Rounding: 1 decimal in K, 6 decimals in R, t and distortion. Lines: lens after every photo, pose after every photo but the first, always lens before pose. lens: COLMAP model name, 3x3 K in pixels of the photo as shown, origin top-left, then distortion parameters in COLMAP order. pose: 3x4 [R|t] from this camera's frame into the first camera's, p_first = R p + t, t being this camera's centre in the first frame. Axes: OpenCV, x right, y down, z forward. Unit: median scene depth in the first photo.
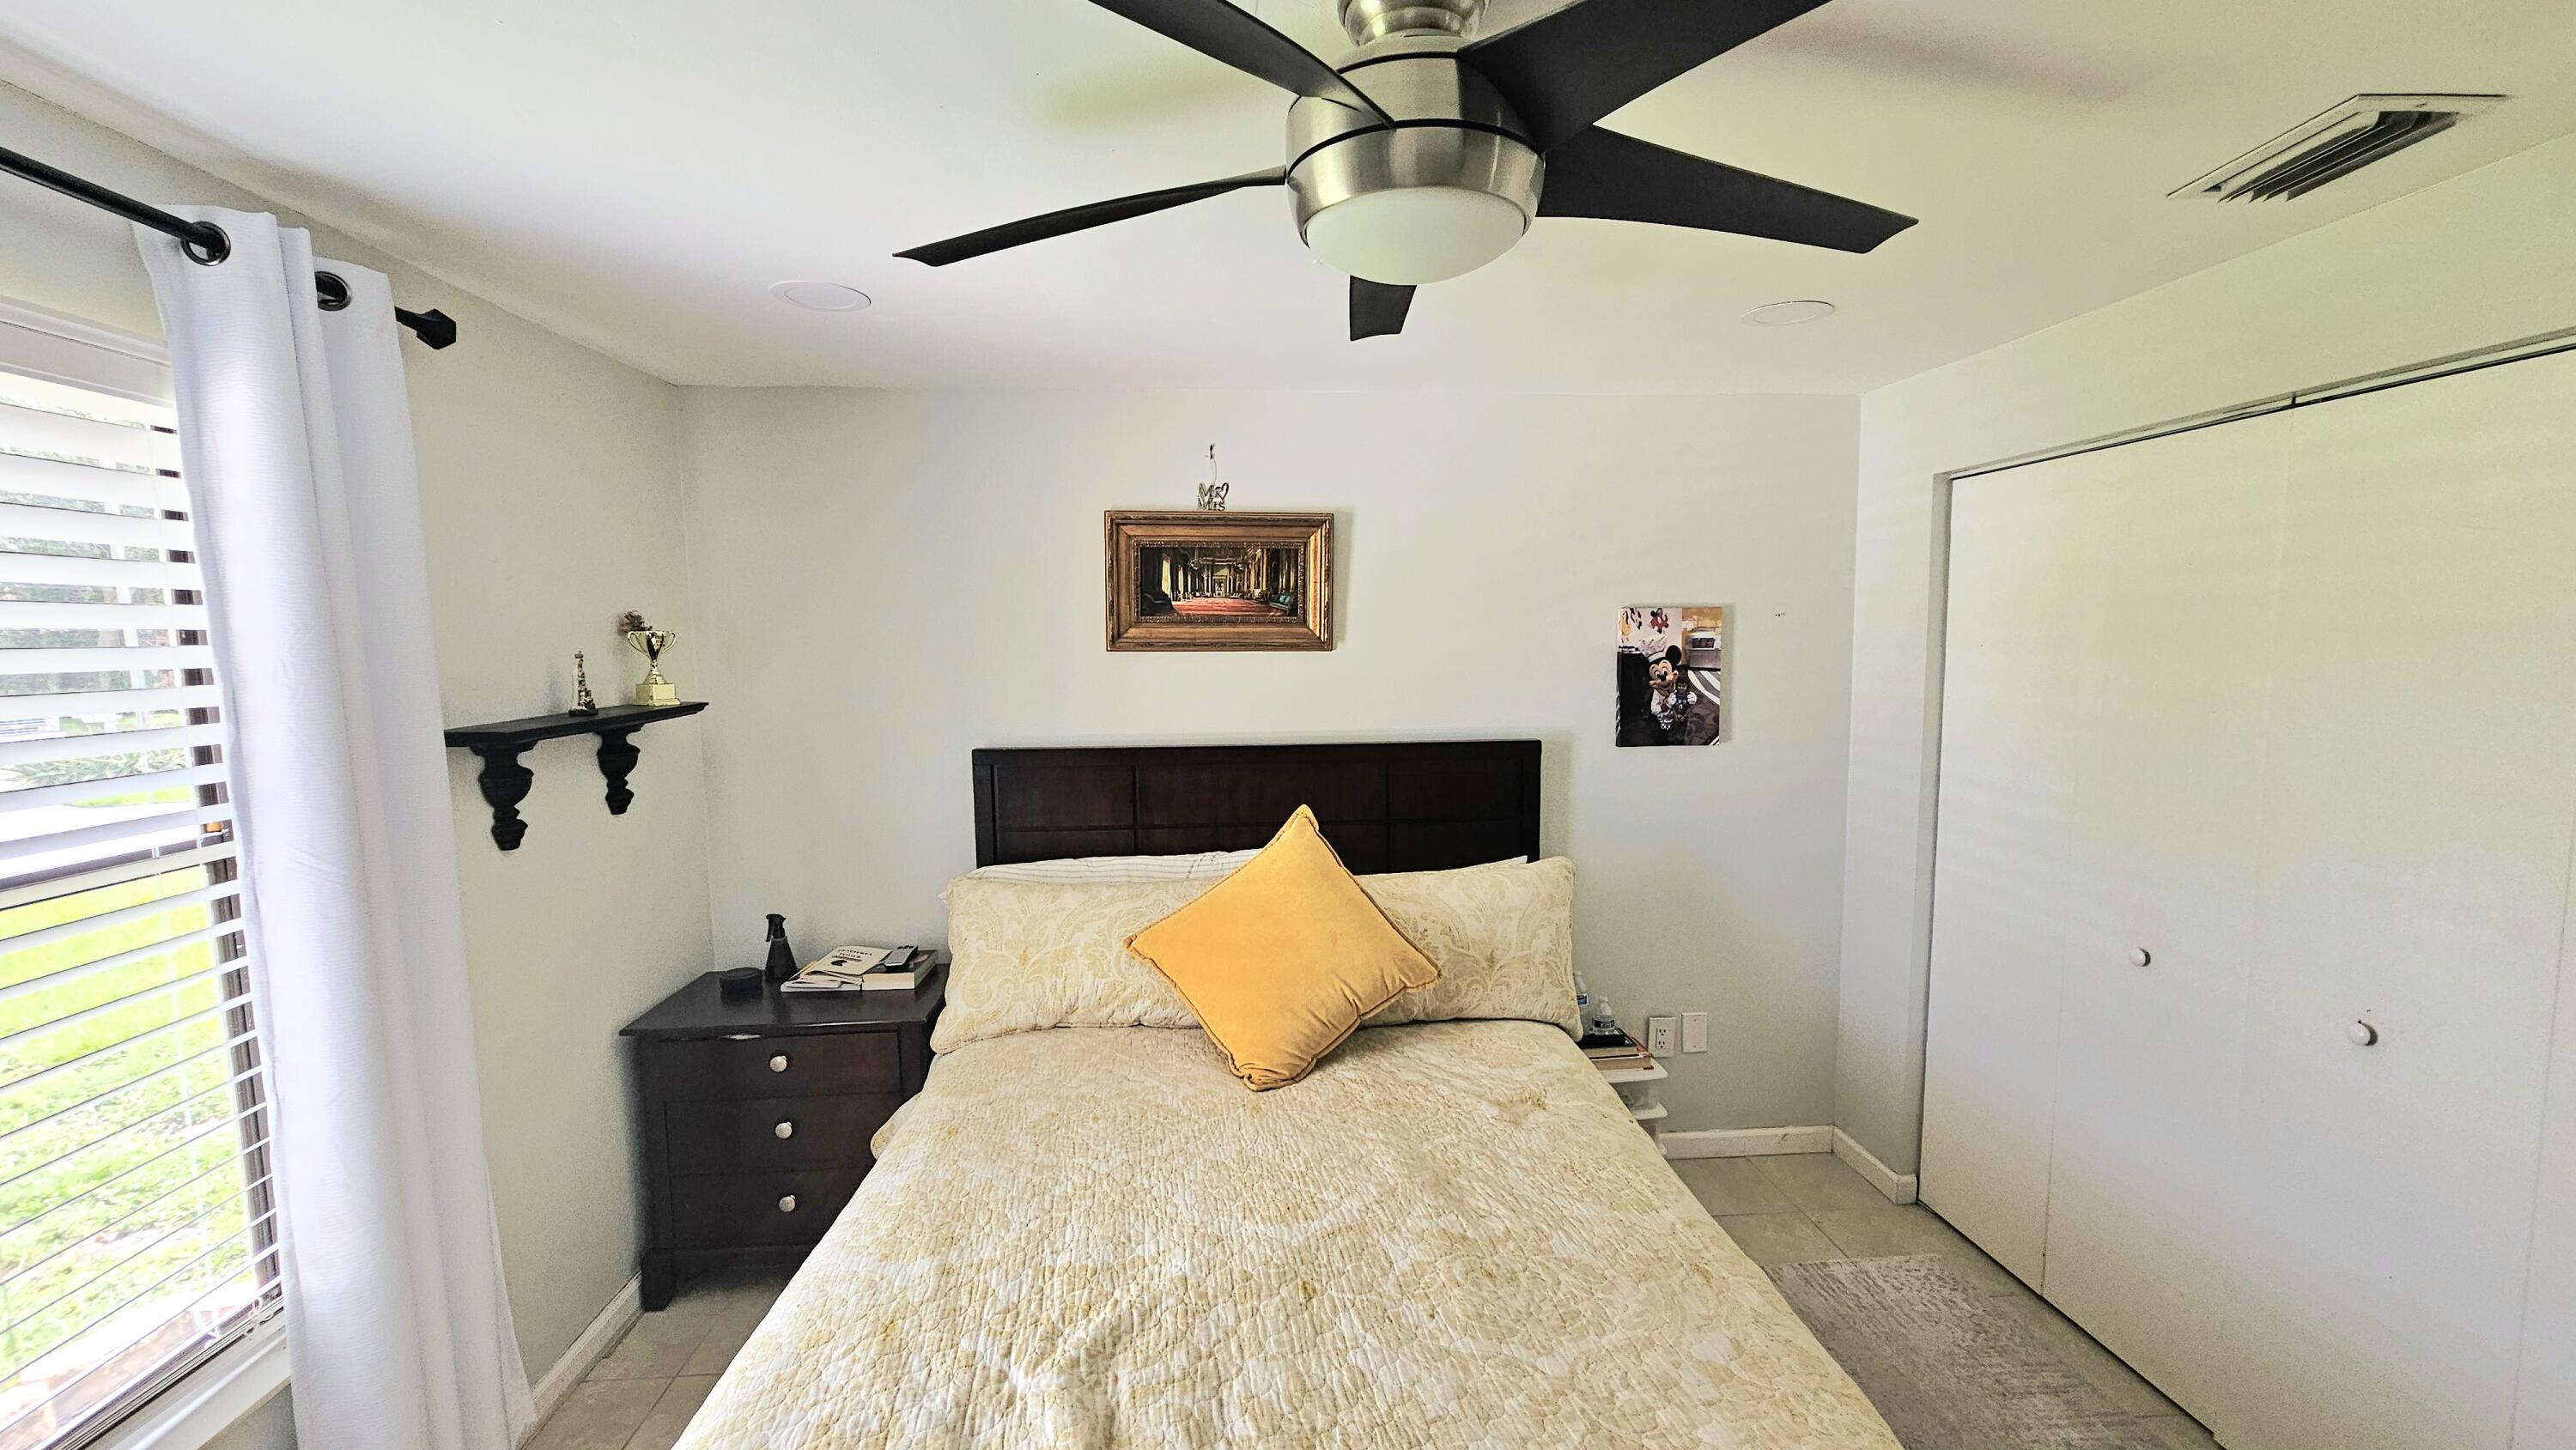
lens RADIAL K [[1053.8, 0, 1292.7], [0, 1053.8, 738.3], [0, 0, 1]] dist [-0.005308, 0.000261]
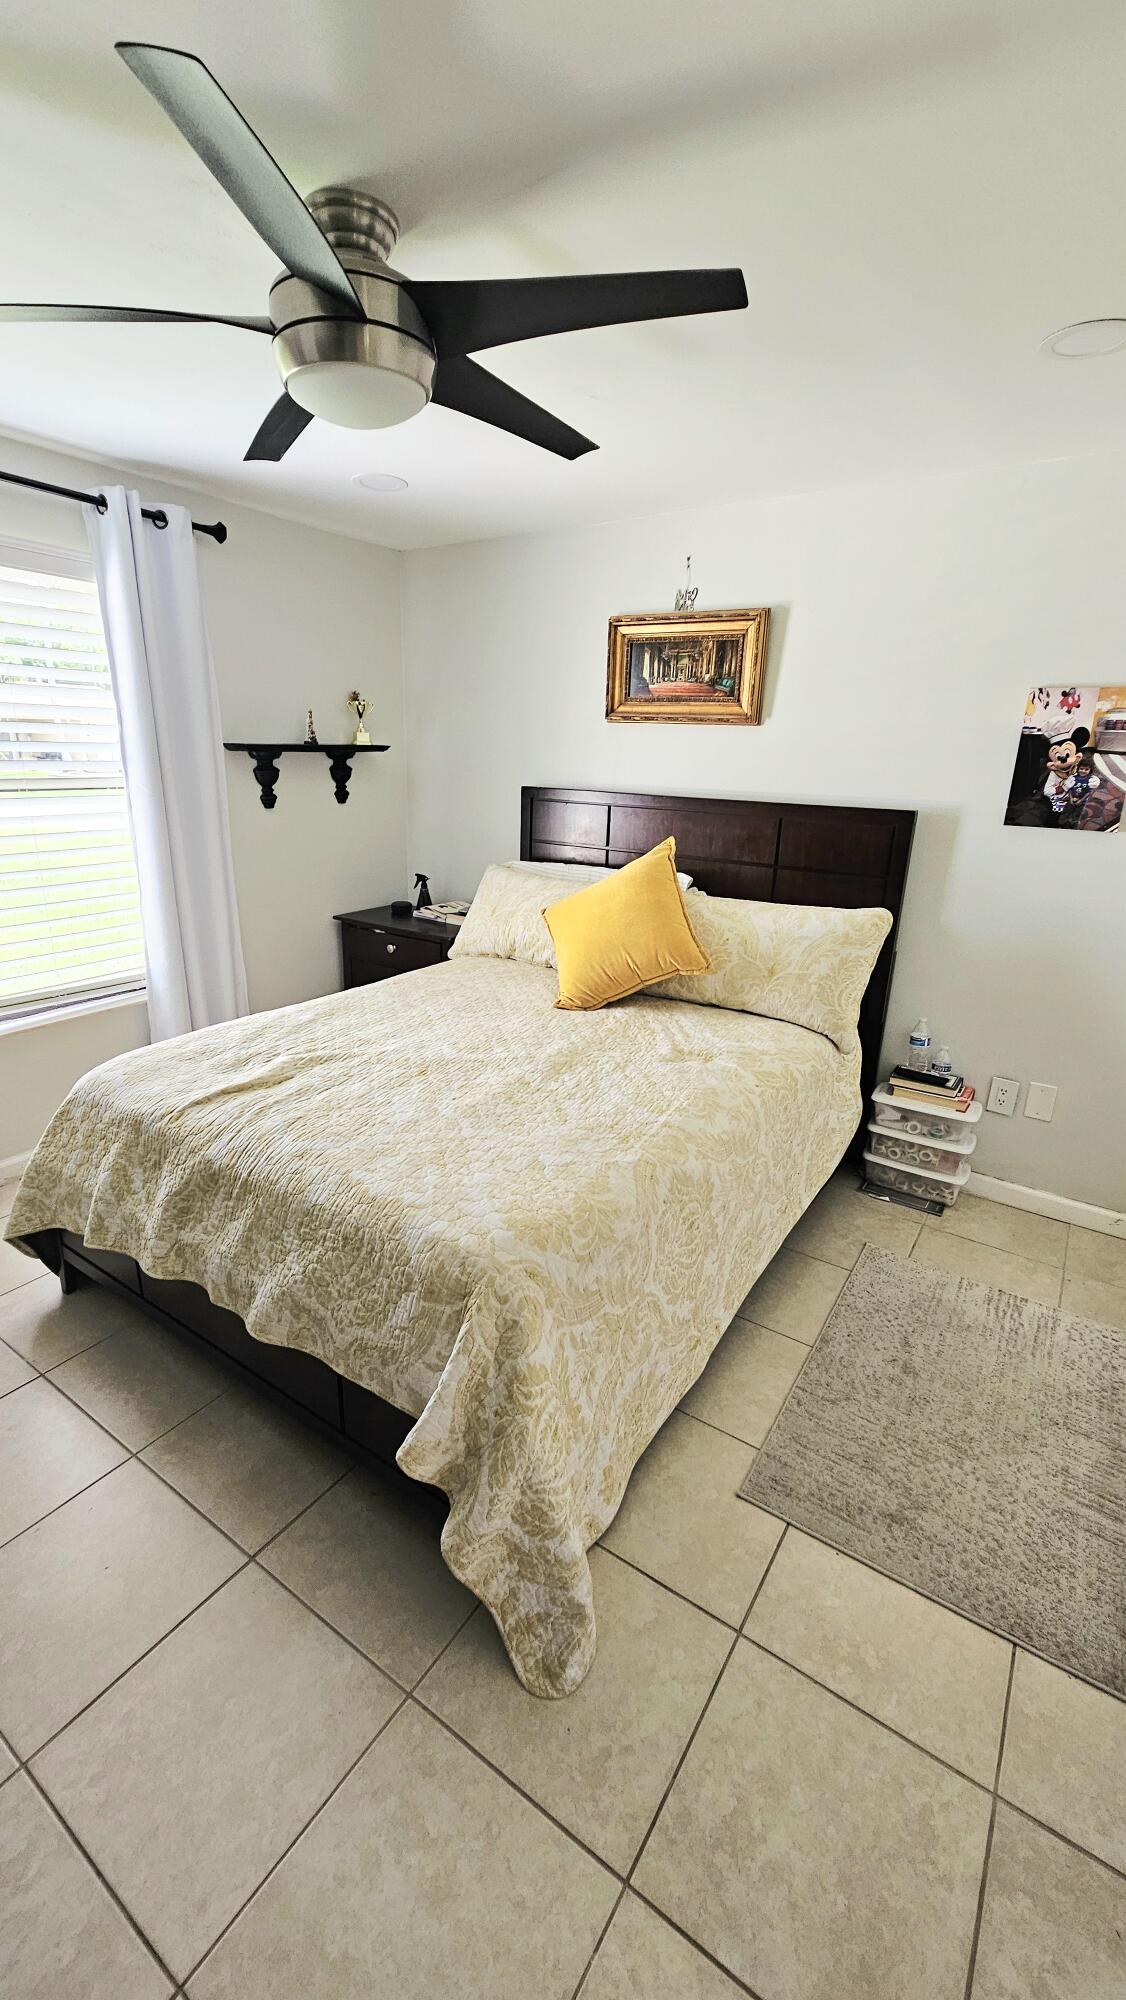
lens RADIAL K [[812.7, 0, 540.1], [0, 812.7, 1003.8], [0, 0, 1]] dist [0.001067, 0.000164]
pose [[0.776983, 0.220559, -0.589620, 0.499026], [-0.097730, 0.967521, 0.233135, 0.039484], [0.621889, -0.123518, 0.773303, 0.043083]]
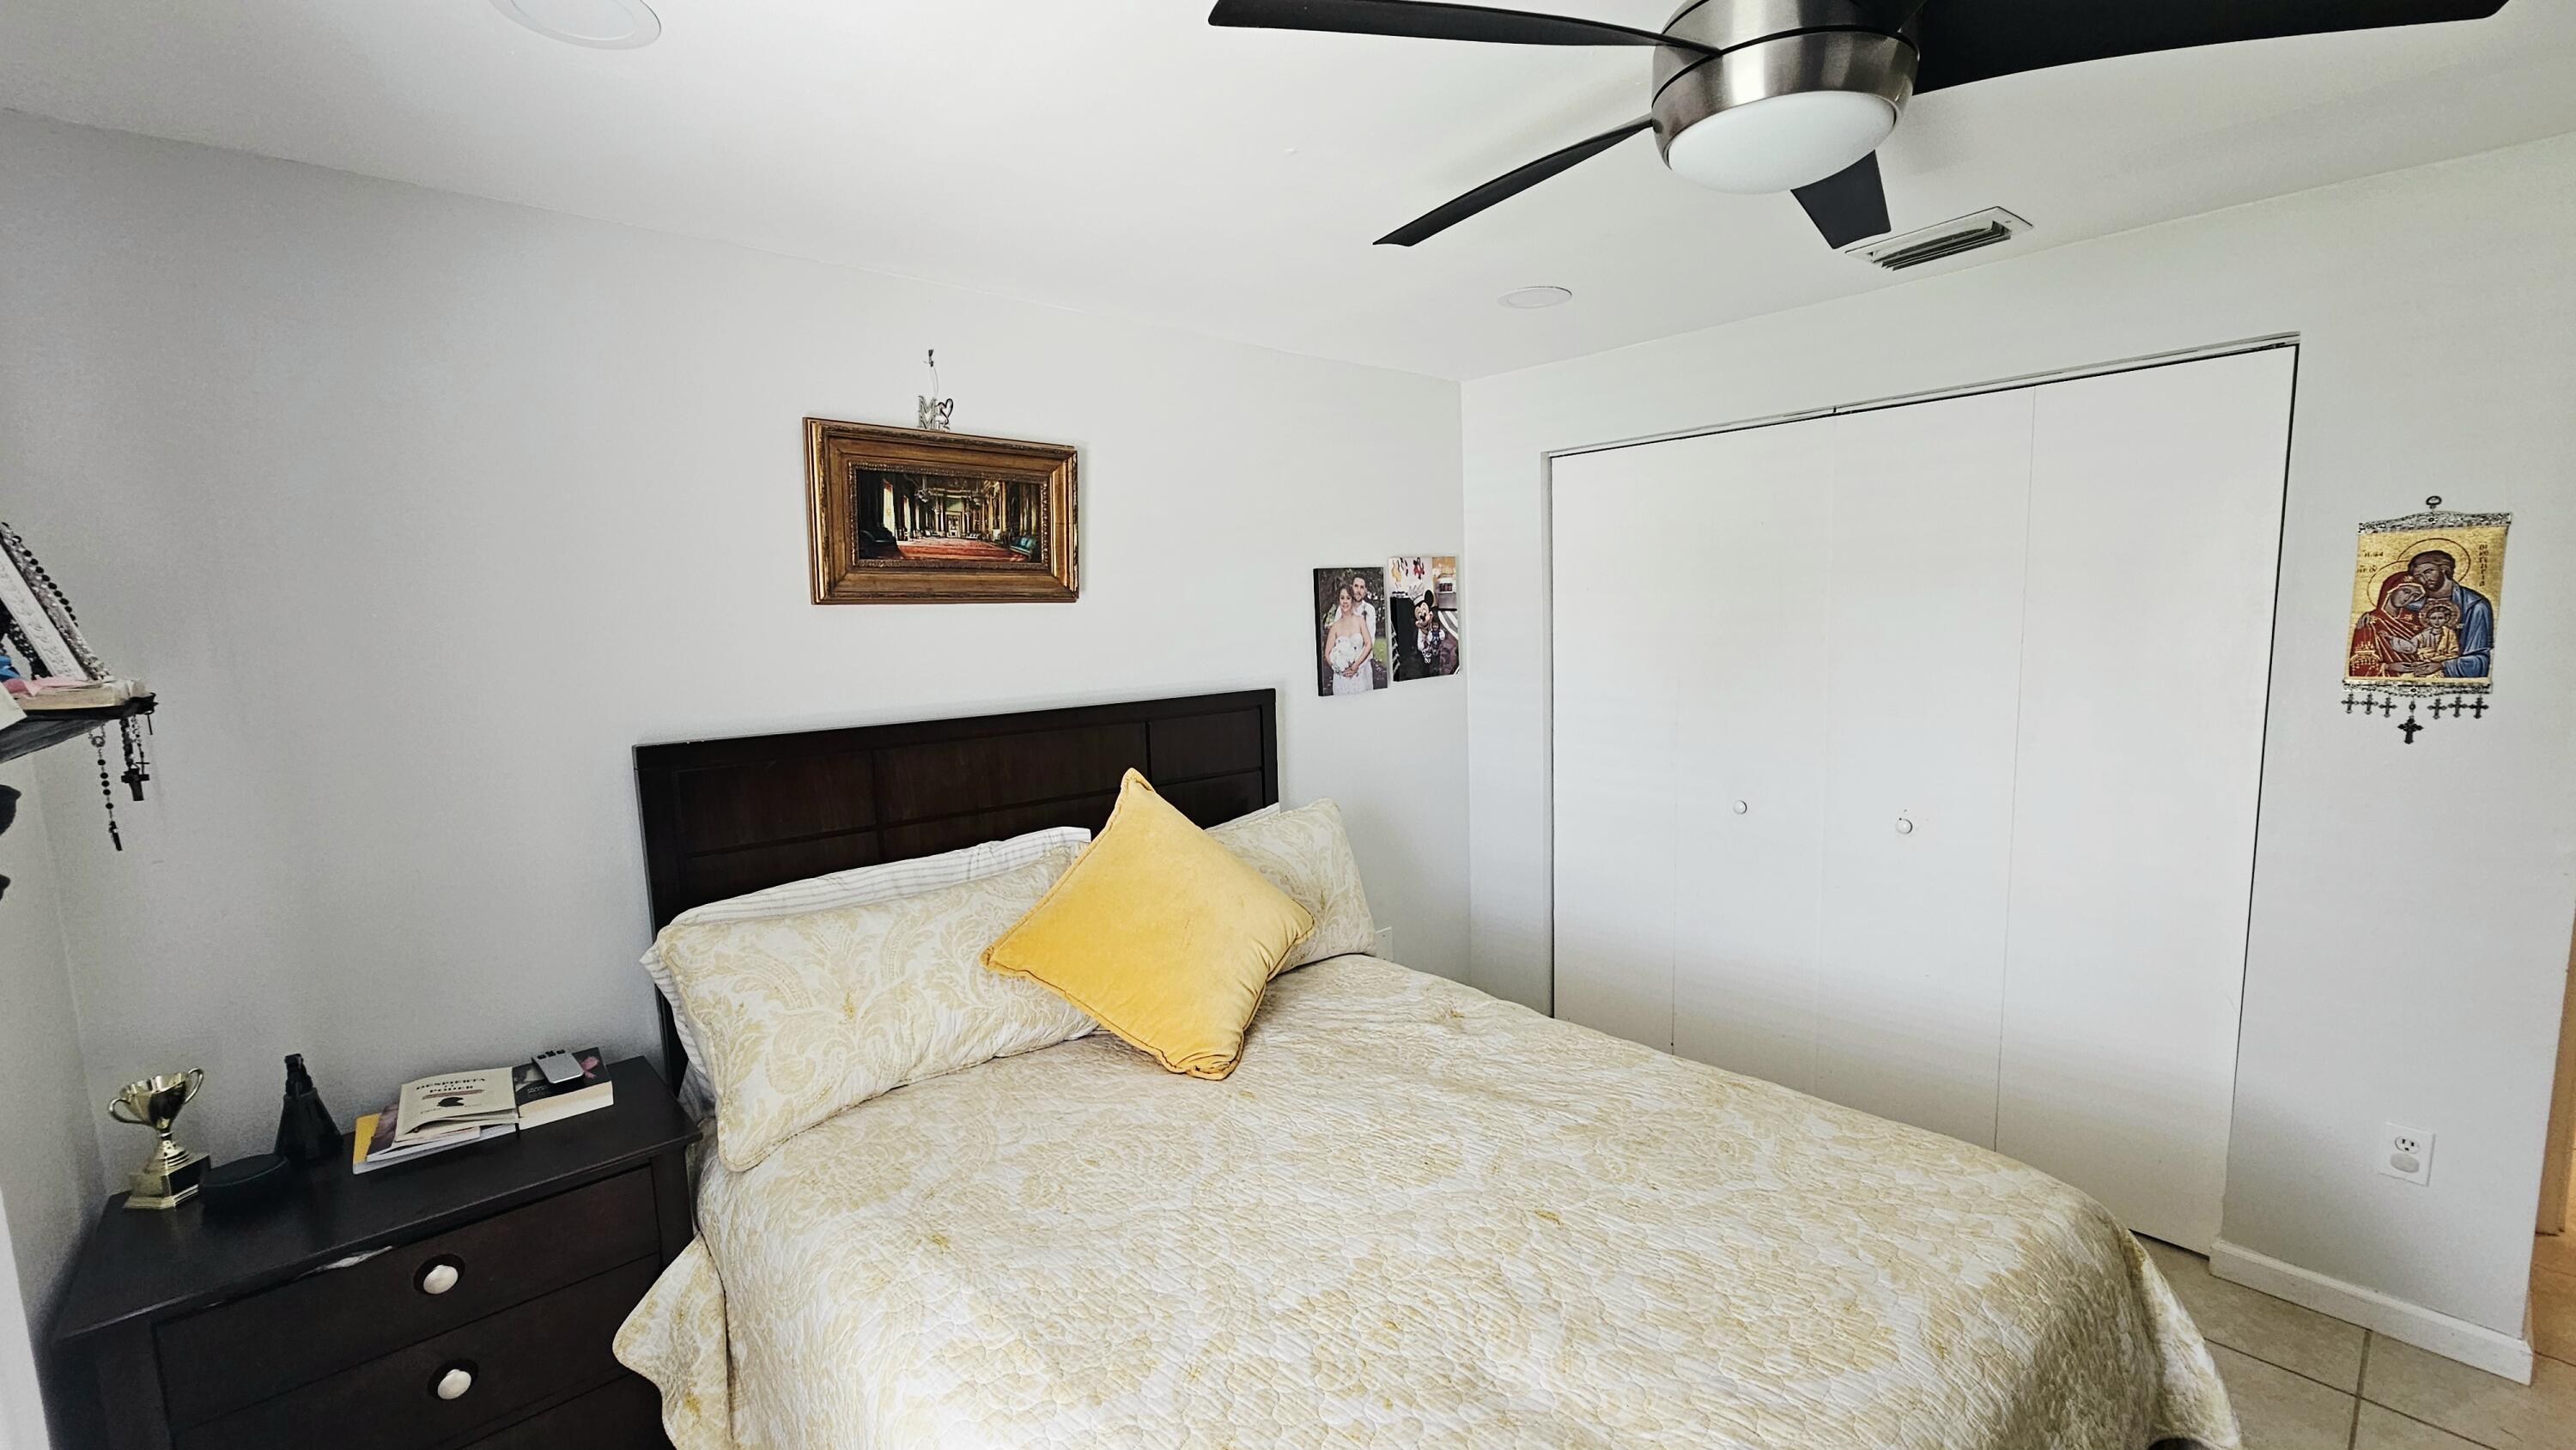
lens RADIAL K [[1061.1, 0, 1298.4], [0, 1061.1, 739.4], [0, 0, 1]] dist [-0.000526, -0.000153]
pose [[0.789688, -0.085729, 0.607490, -0.382262], [0.081128, 0.996085, 0.035108, 0.016760], [-0.608121, 0.021560, 0.793551, 0.182476]]
